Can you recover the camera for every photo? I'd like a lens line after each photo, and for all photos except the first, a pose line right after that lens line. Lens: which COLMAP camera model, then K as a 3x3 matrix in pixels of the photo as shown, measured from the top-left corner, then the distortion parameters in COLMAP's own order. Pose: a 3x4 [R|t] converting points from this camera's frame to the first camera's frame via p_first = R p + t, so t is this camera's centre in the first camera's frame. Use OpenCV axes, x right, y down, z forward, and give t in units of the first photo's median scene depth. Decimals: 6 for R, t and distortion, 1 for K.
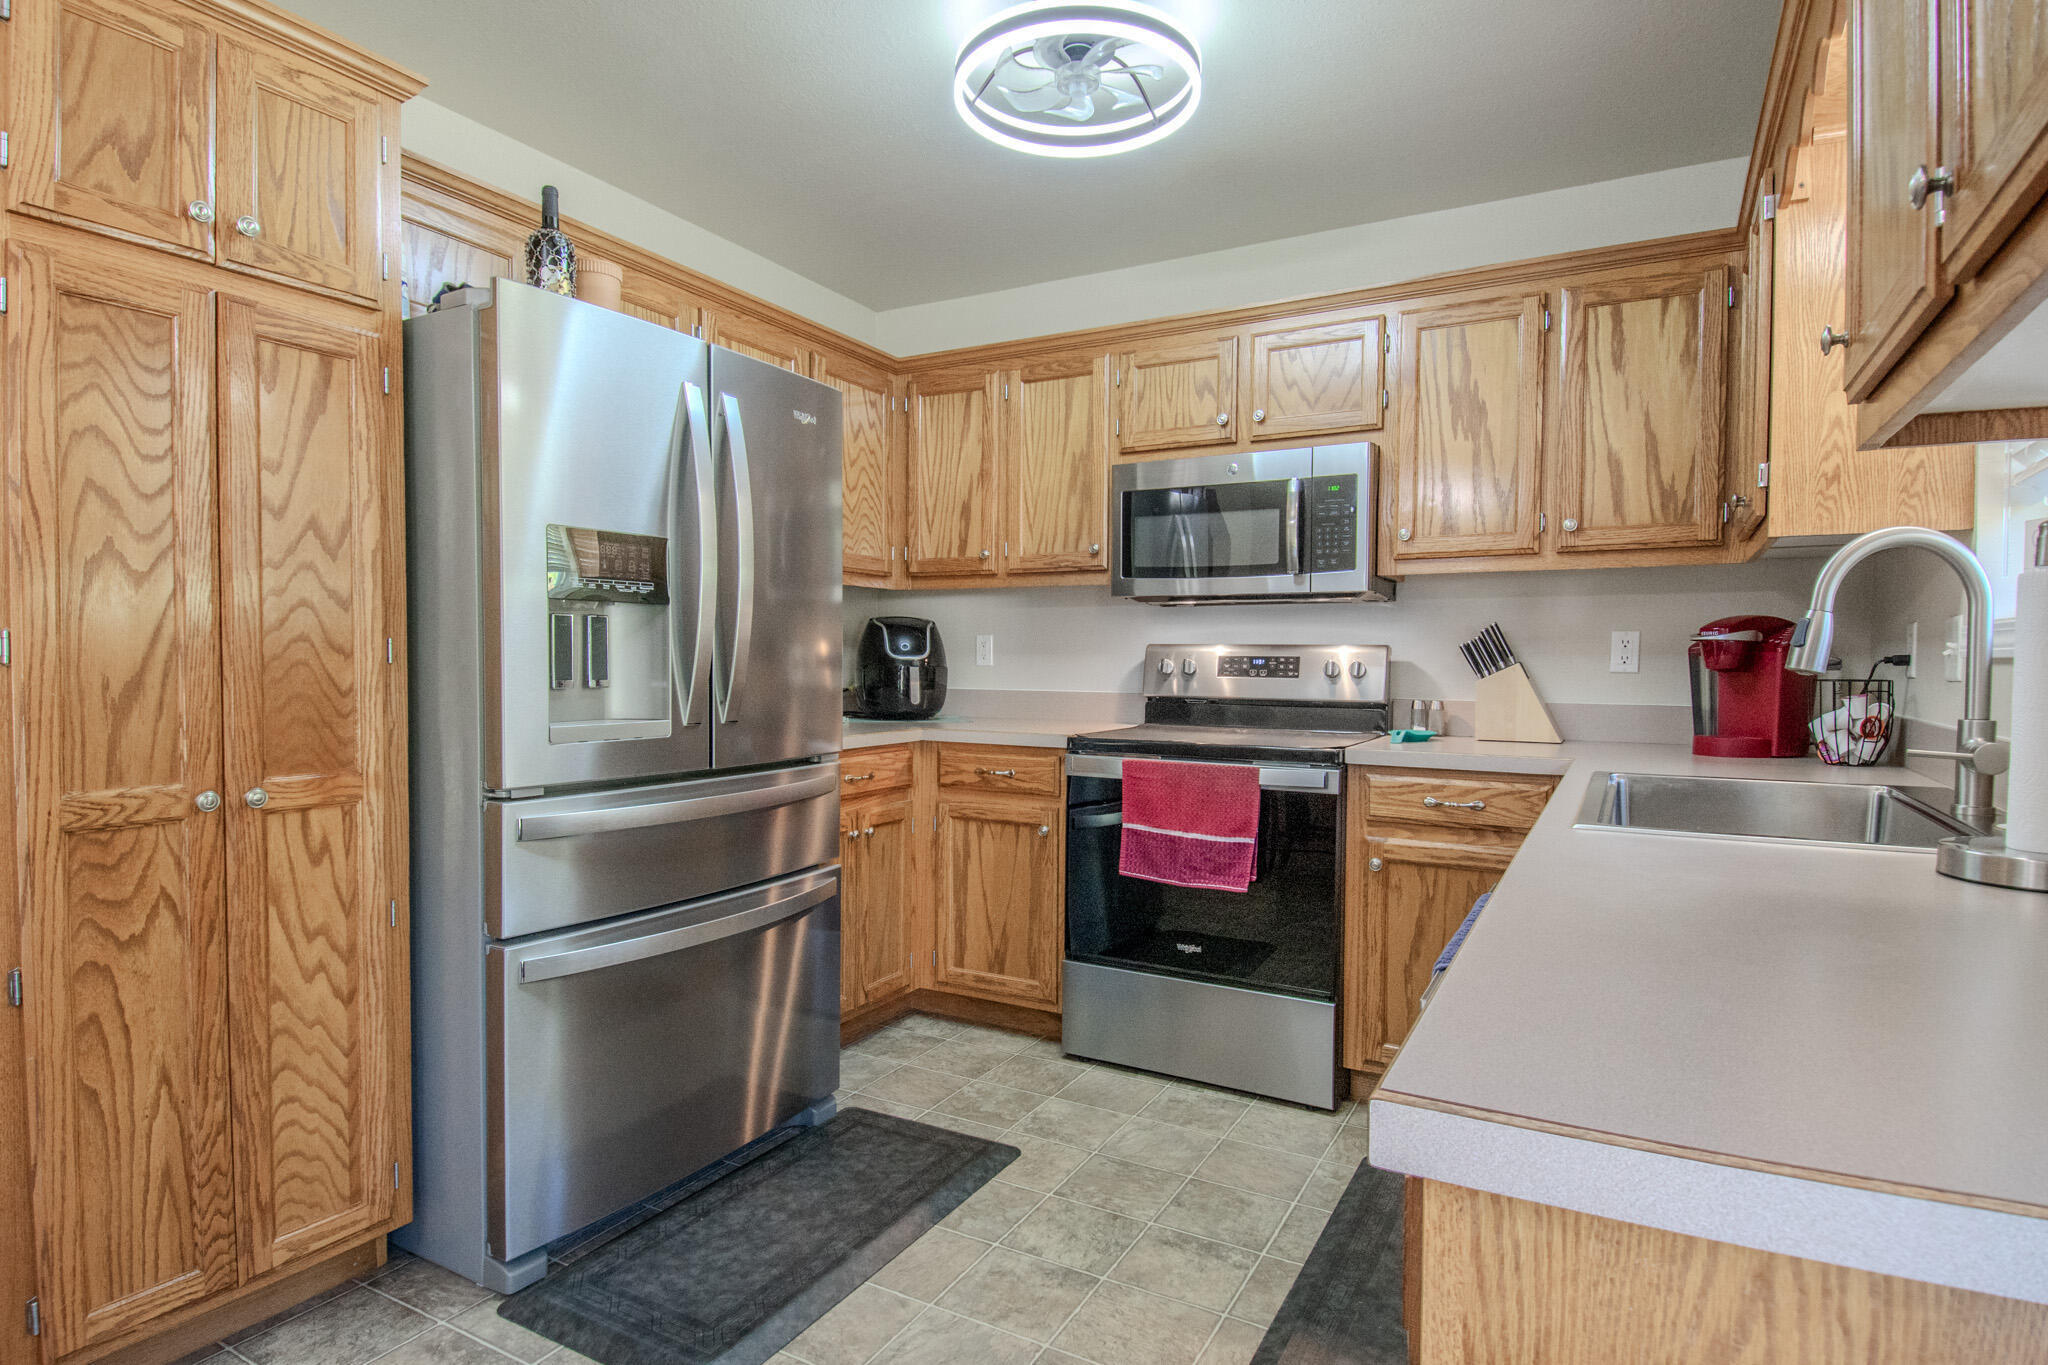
lens RADIAL K [[1062.5, 0, 1049.4], [0, 1062.5, 703.3], [0, 0, 1]] dist [0.025308, -0.040166]
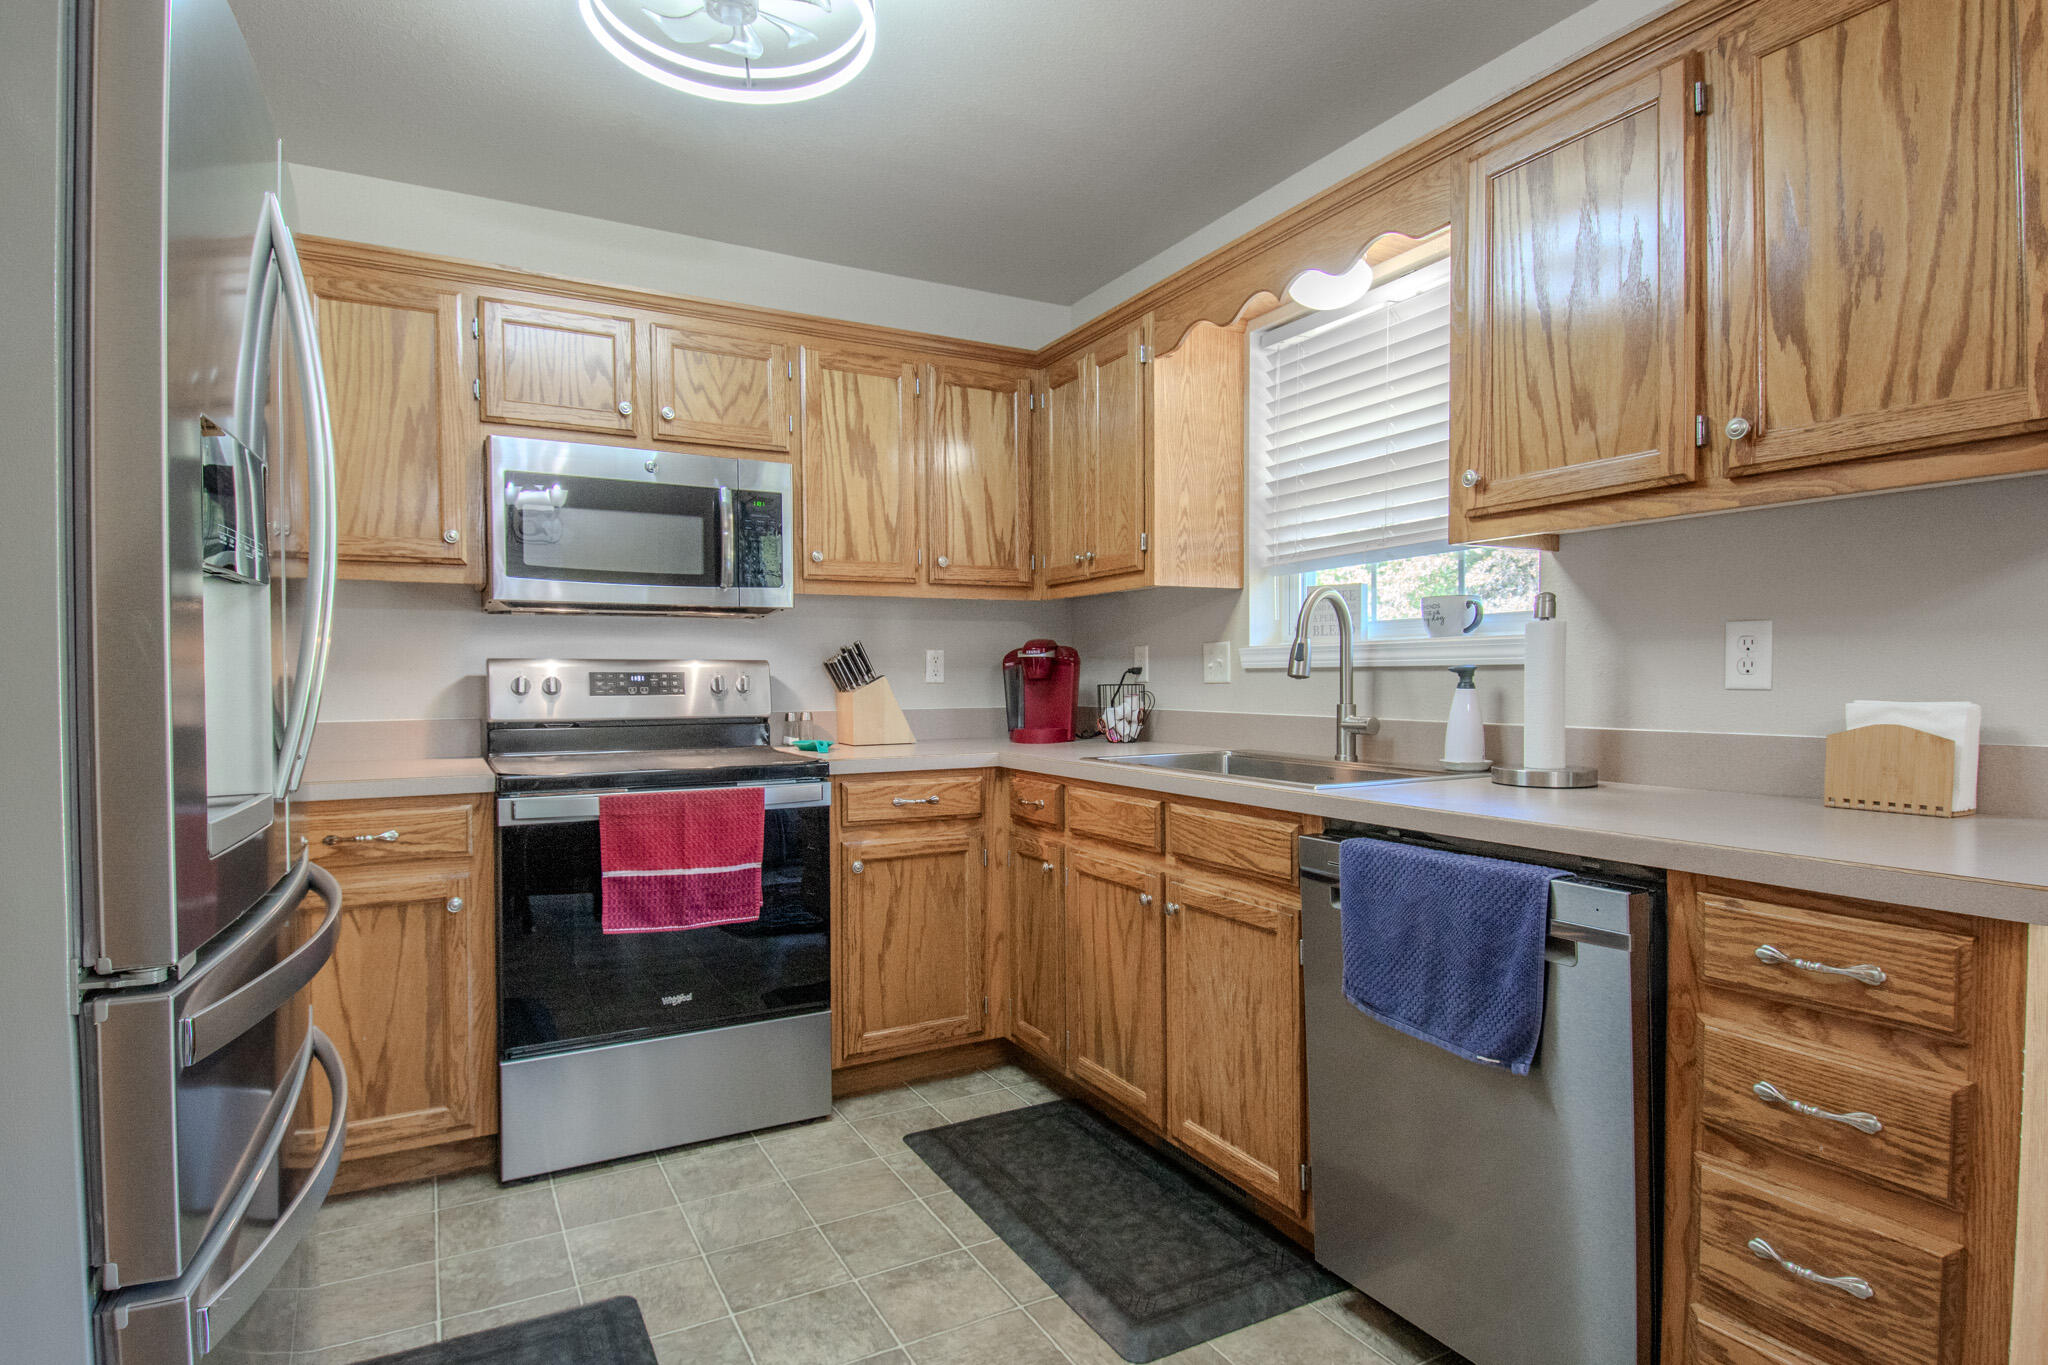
lens RADIAL K [[1062.5, 0, 1008.2], [0, 1062.5, 697.8], [0, 0, 1]] dist [0.025308, -0.040166]
pose [[0.540139, -0.030472, 0.841024, -0.467129], [0.042243, 0.999066, 0.009068, -0.019483], [-0.840515, 0.030629, 0.540922, 0.275093]]
